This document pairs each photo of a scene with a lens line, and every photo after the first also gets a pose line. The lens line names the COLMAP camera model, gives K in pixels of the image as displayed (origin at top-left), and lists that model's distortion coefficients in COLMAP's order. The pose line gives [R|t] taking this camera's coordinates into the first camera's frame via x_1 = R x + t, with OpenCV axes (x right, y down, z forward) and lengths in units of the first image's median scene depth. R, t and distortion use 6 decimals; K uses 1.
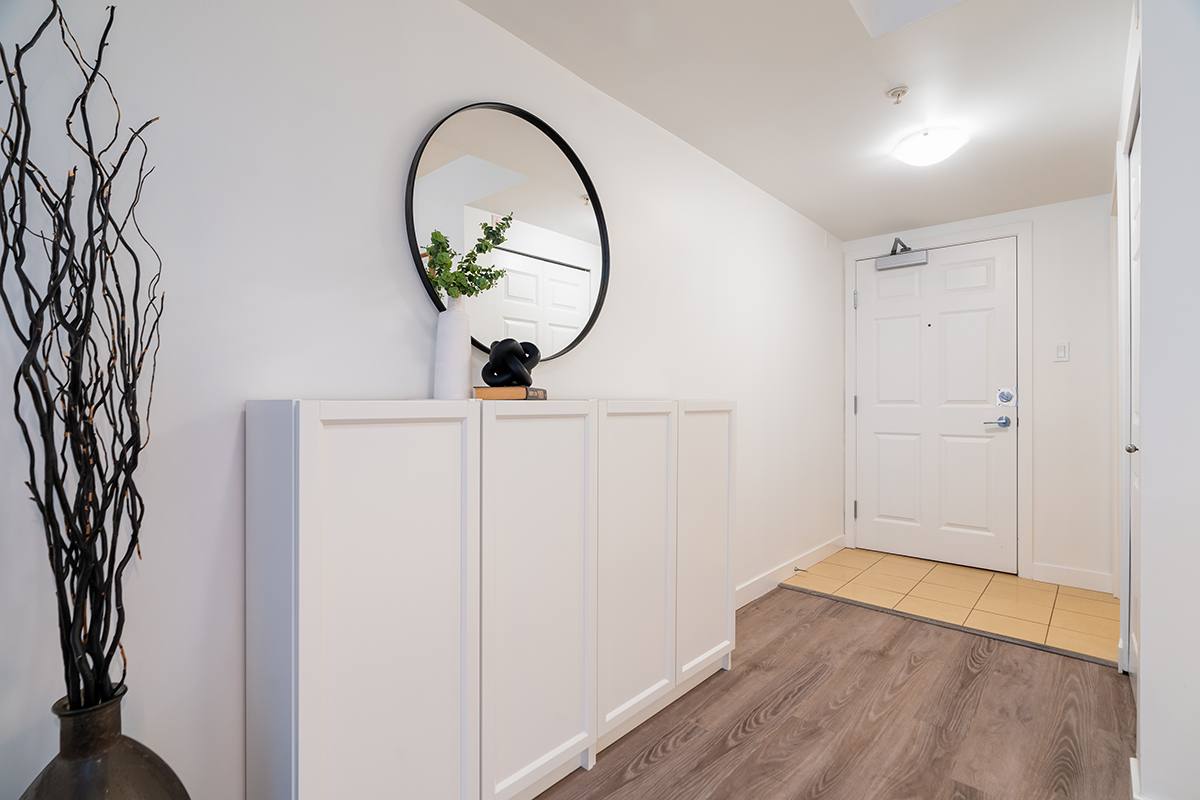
lens RADIAL K [[553.9, 0, 598.9], [0, 553.9, 400.0], [0, 0, 1]] dist [-0.005471, 0.002388]
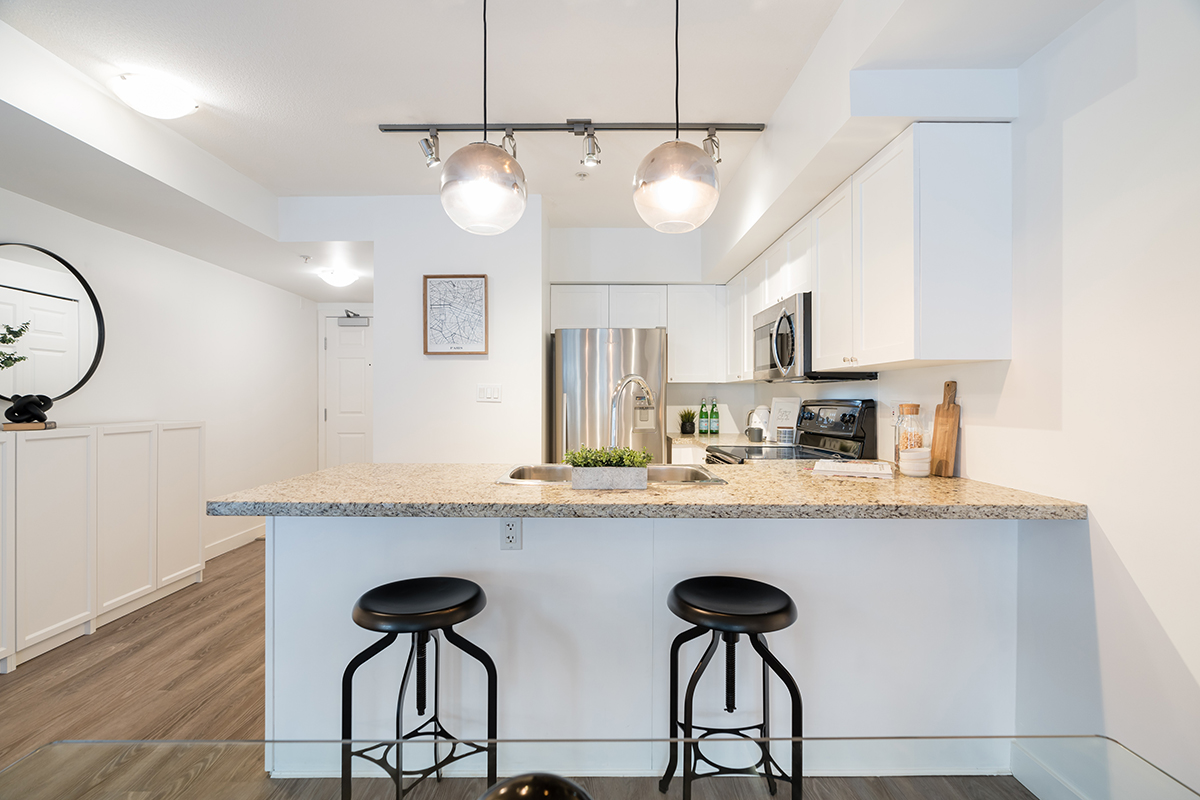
lens RADIAL K [[553.9, 0, 598.9], [0, 553.9, 400.0], [0, 0, 1]] dist [-0.005471, 0.002388]
pose [[0.727093, -0.002567, 0.686534, -0.038113], [-0.001365, 0.999986, 0.005185, -0.079041], [-0.686537, -0.004707, 0.727079, -1.139498]]
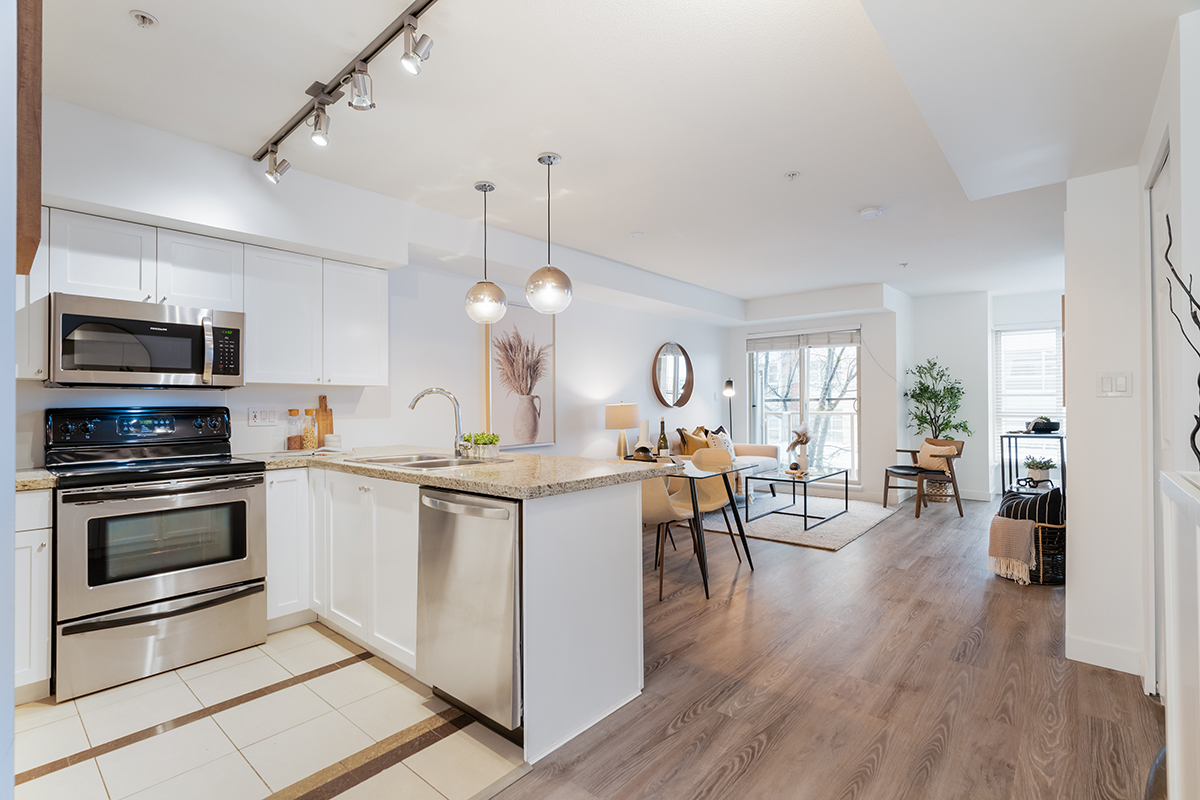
lens RADIAL K [[553.9, 0, 598.9], [0, 553.9, 400.0], [0, 0, 1]] dist [-0.005471, 0.002388]
pose [[-0.999628, 0.005404, -0.026732, 0.303026], [0.005724, 0.999913, -0.011895, -0.067989], [0.026666, -0.012044, -0.999572, 1.046776]]
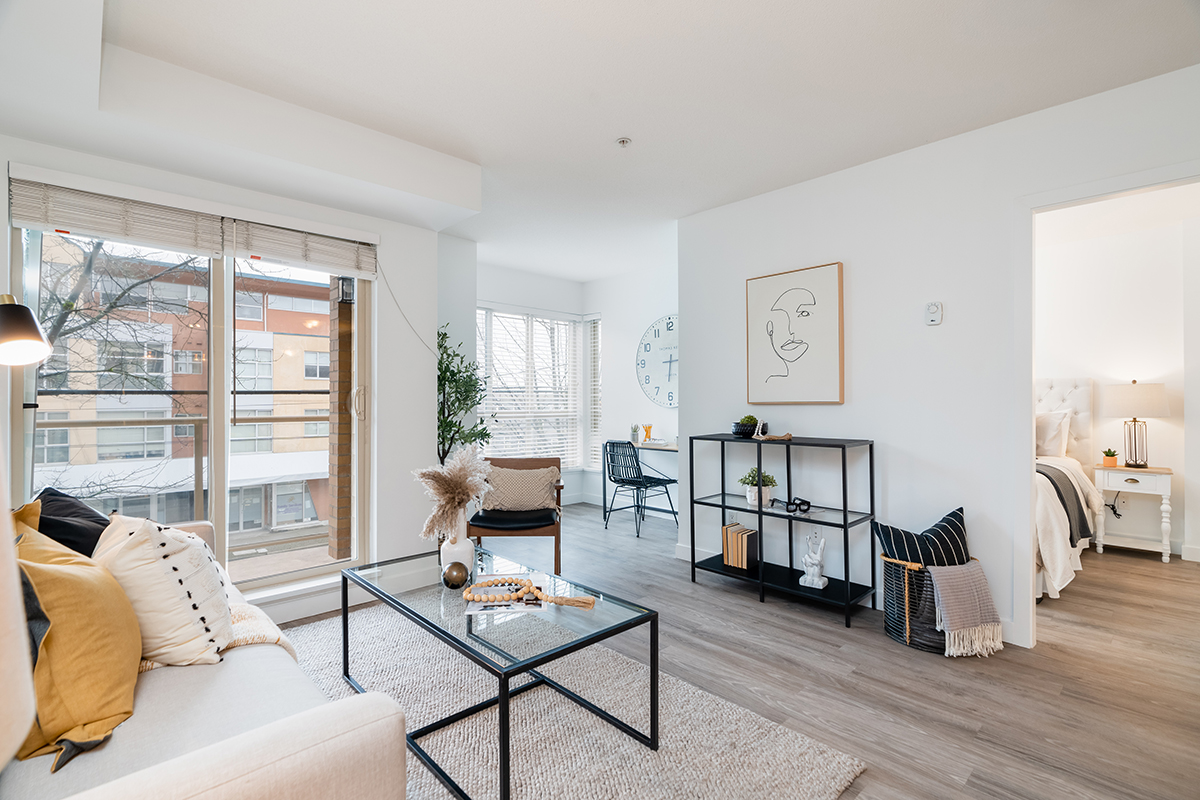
lens RADIAL K [[557.4, 0, 599.9], [0, 557.4, 400.7], [0, 0, 1]] dist [-0.003982, 0.001095]
pose [[-0.073402, -0.002844, -0.997298, 0.207421], [0.006192, 0.999975, -0.003307, -0.063290], [0.997283, -0.006418, -0.073383, -1.520634]]
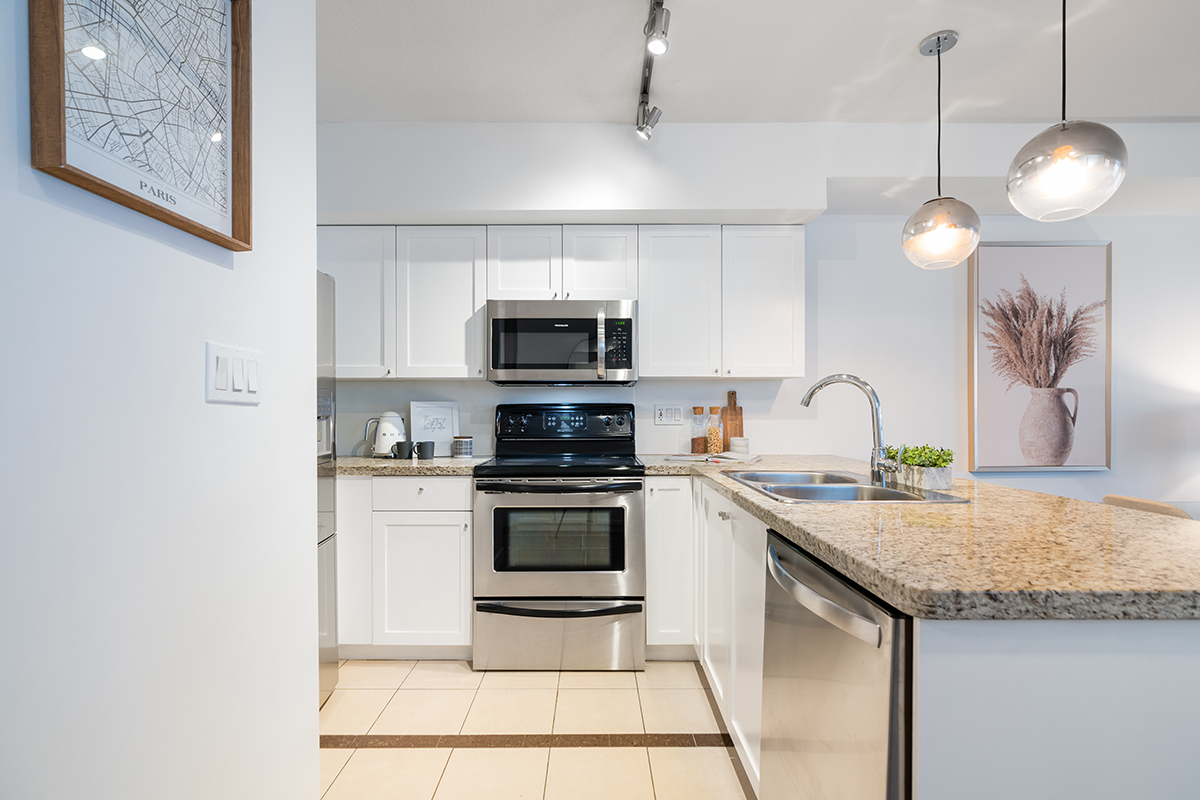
lens RADIAL K [[564.7, 0, 596.1], [0, 564.7, 410.8], [0, 0, 1]] dist [-0.003055, 0.000505]
pose [[-0.681507, -0.003895, 0.731801, 0.266324], [-0.002816, 0.999992, 0.002700, -0.057724], [-0.731806, -0.000221, -0.681513, 0.545220]]
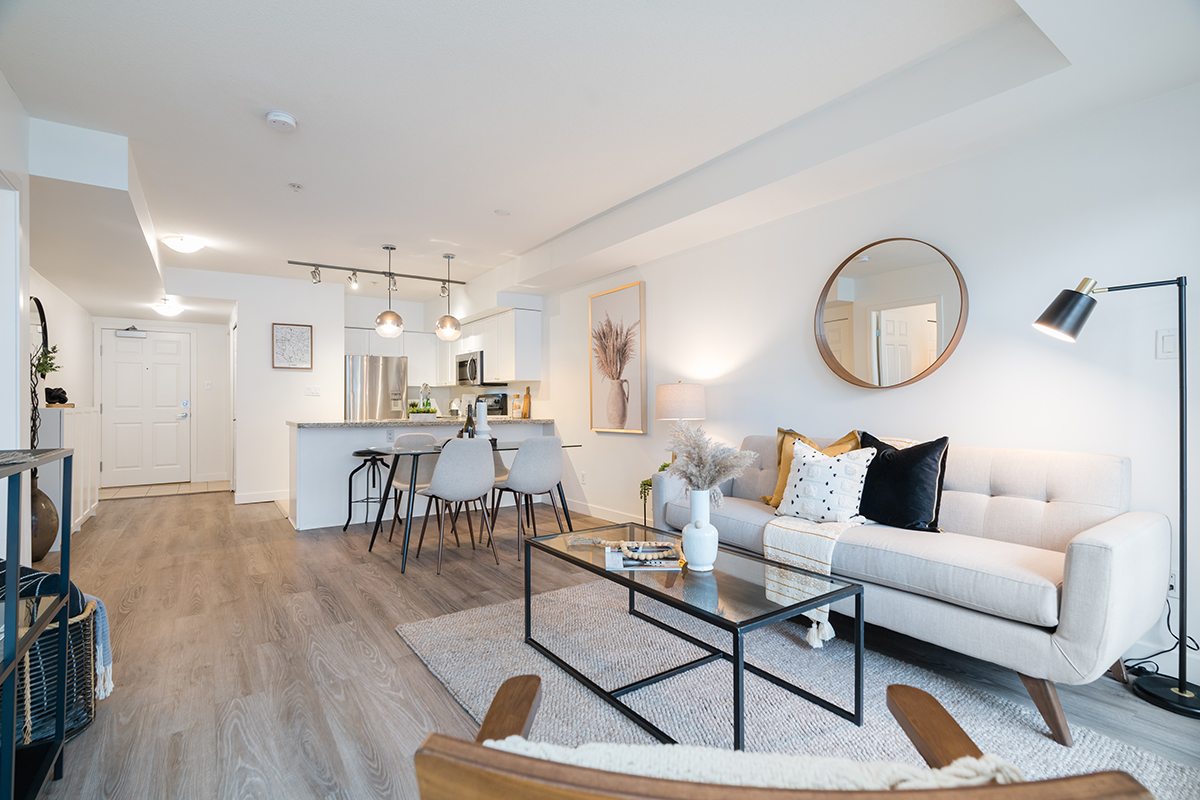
lens RADIAL K [[553.9, 0, 598.9], [0, 553.9, 400.0], [0, 0, 1]] dist [-0.005471, 0.002388]
pose [[0.211323, 0.003963, 0.977408, -1.892386], [0.001200, 0.999990, -0.004314, -0.019419], [-0.977415, 0.002084, 0.211316, -1.918813]]
